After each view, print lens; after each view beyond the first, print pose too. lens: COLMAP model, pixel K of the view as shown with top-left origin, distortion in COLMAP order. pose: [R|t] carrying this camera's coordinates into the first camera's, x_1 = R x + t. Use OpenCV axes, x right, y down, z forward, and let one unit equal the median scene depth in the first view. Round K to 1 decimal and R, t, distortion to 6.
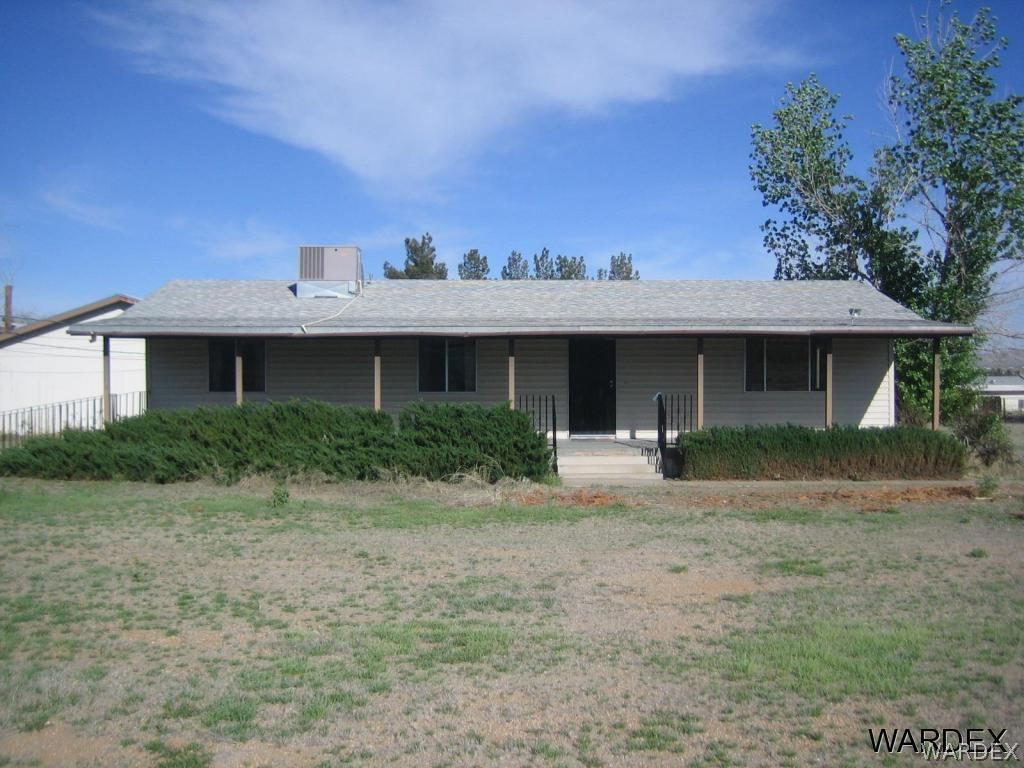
lens RADIAL K [[1088.7, 0, 512.0], [0, 1088.7, 384.0], [0, 0, 1]] dist [-0.184833, 0.228602]
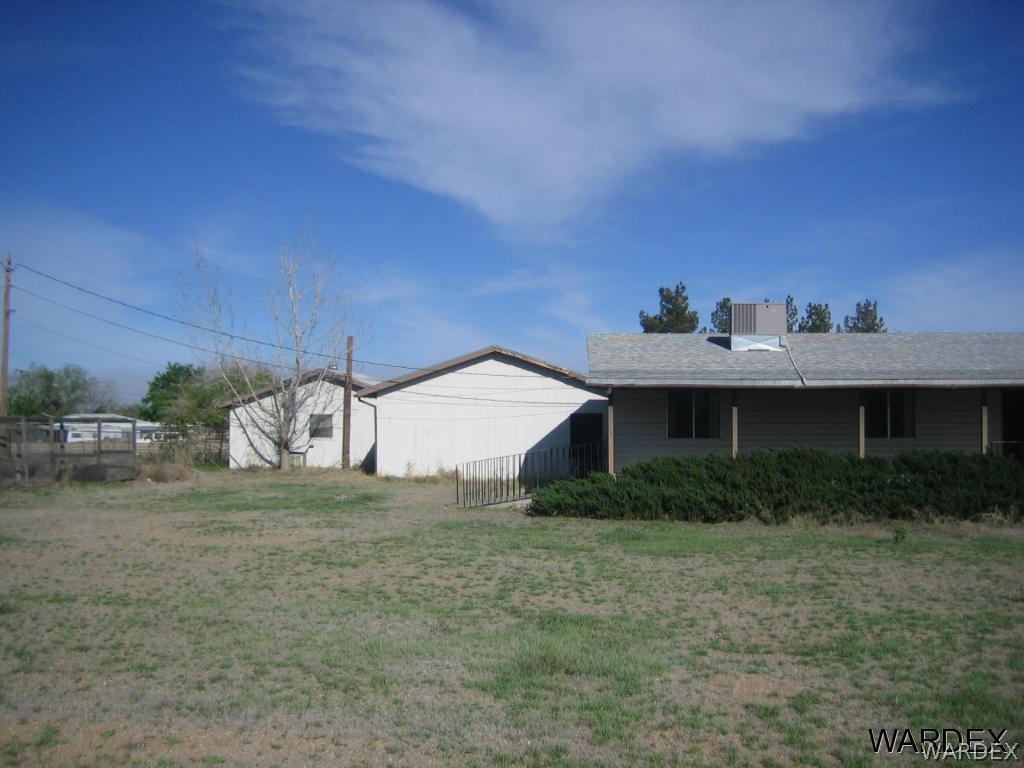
lens RADIAL K [[1088.7, 0, 512.0], [0, 1088.7, 384.0], [0, 0, 1]] dist [-0.184833, 0.228602]
pose [[0.992176, -0.002362, -0.124824, -0.281392], [-0.002622, 0.999206, -0.039750, -0.003467], [0.124819, 0.039766, 0.991382, -0.092500]]
